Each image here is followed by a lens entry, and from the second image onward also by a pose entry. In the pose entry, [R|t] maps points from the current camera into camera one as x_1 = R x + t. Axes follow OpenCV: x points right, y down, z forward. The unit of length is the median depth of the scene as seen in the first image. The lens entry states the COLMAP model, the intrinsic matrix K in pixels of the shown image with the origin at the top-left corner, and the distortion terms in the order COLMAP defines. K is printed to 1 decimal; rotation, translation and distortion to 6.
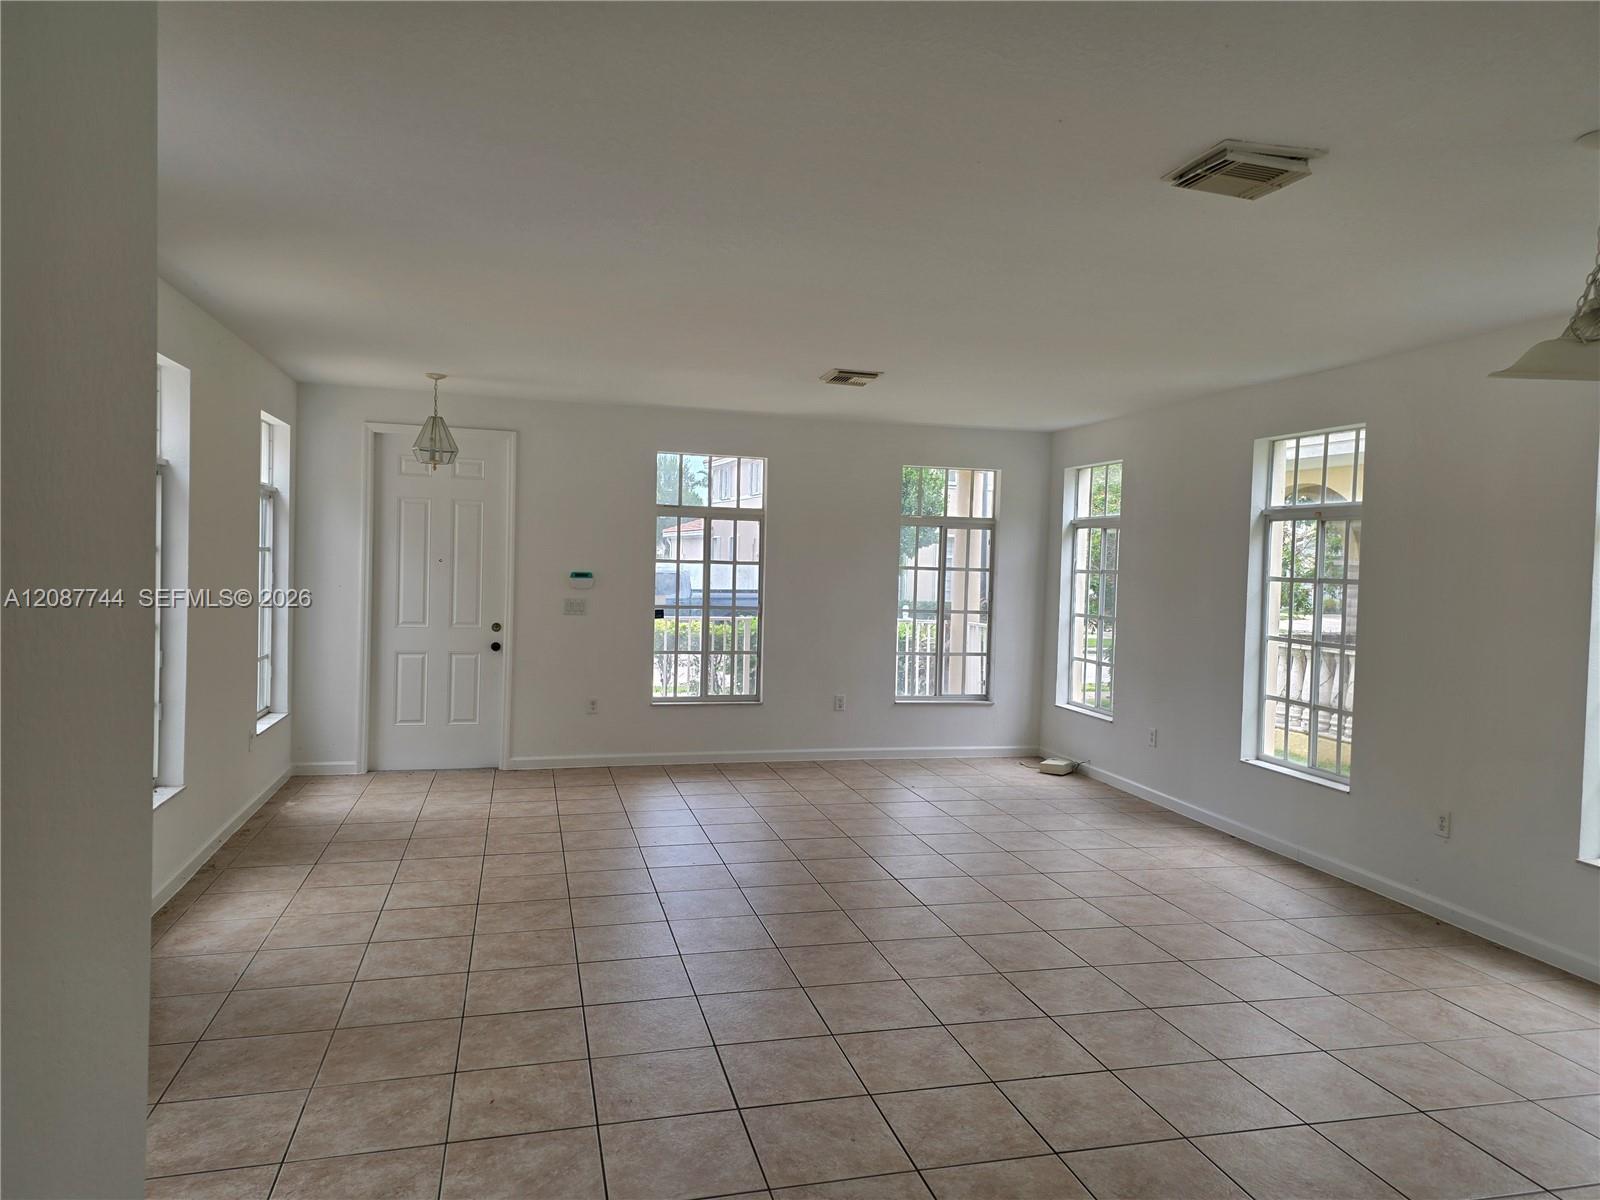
lens RADIAL K [[1105.6, 0, 800.0], [0, 1105.6, 600.0], [0, 0, 1]] dist [0.009255, 0.003357]
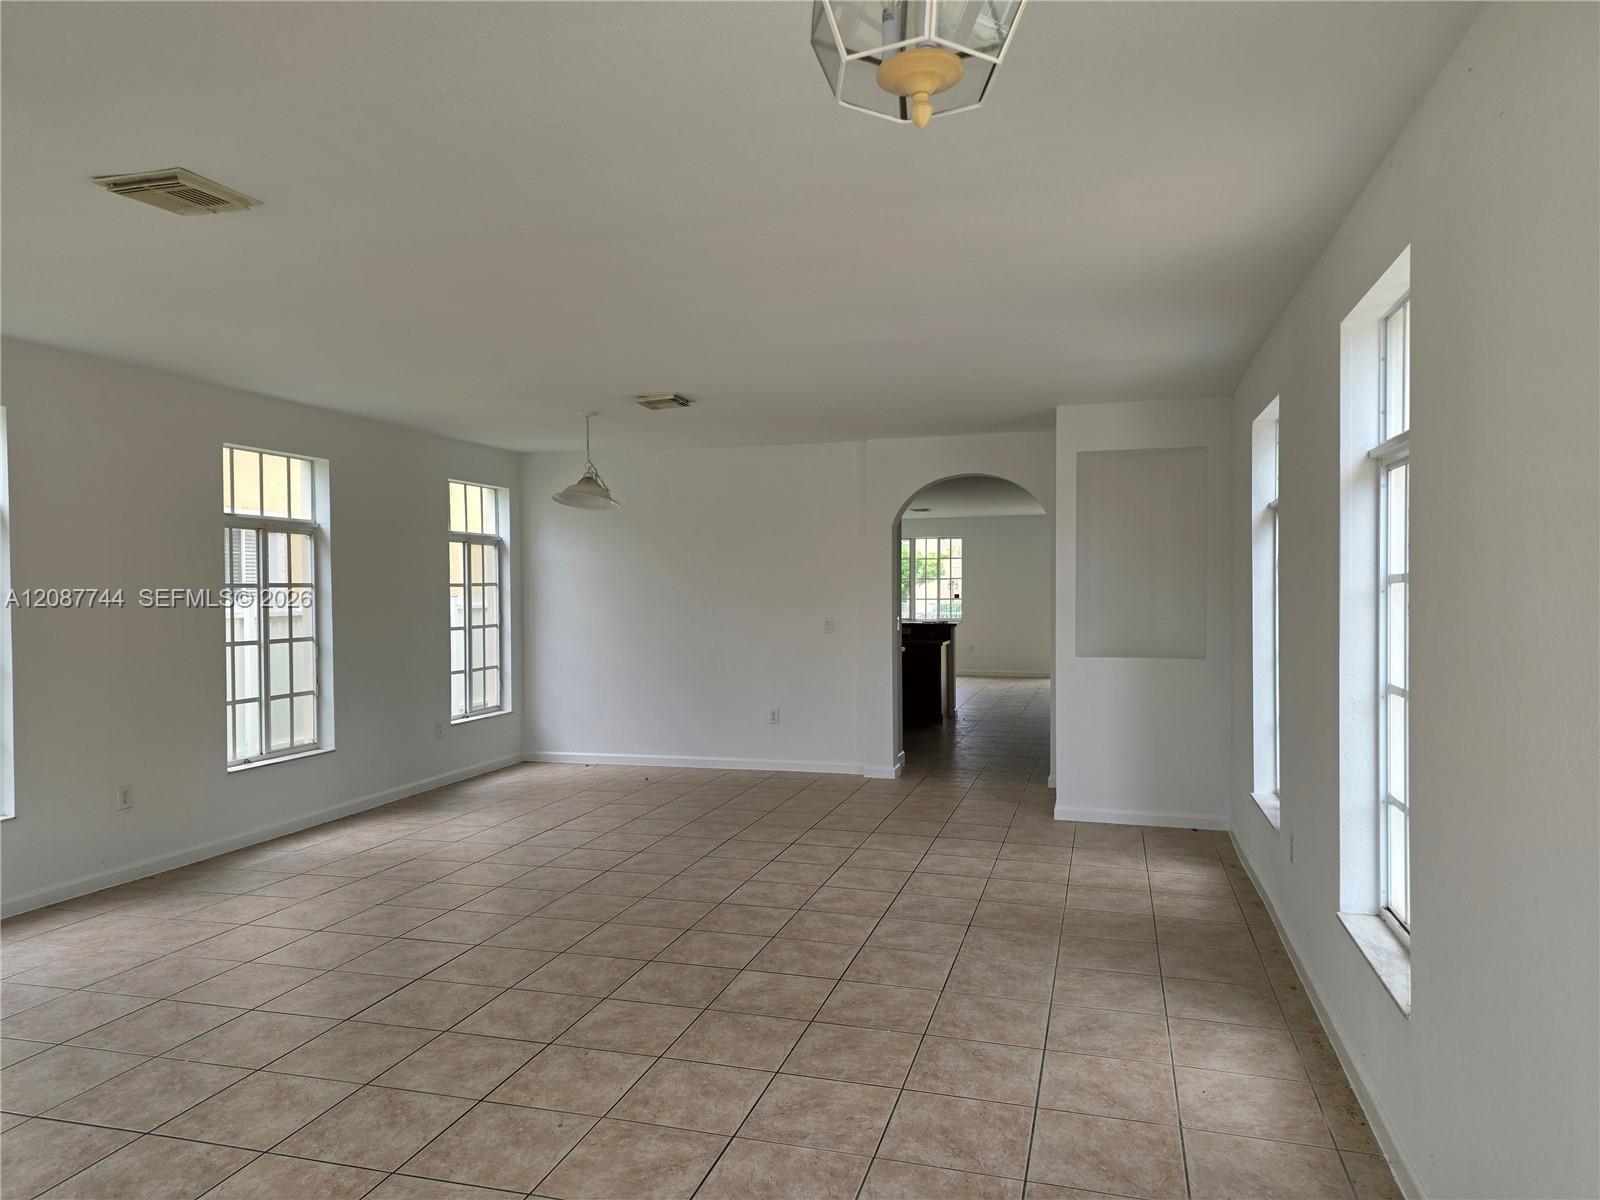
lens RADIAL K [[1025.6, 0, 800.0], [0, 1025.6, 600.0], [0, 0, 1]] dist [0.085825, -0.123101]
pose [[-0.860496, -0.032773, 0.508402, -0.622092], [-0.001258, 0.998062, 0.062210, -0.078134], [-0.509456, 0.052892, -0.858870, 1.786770]]
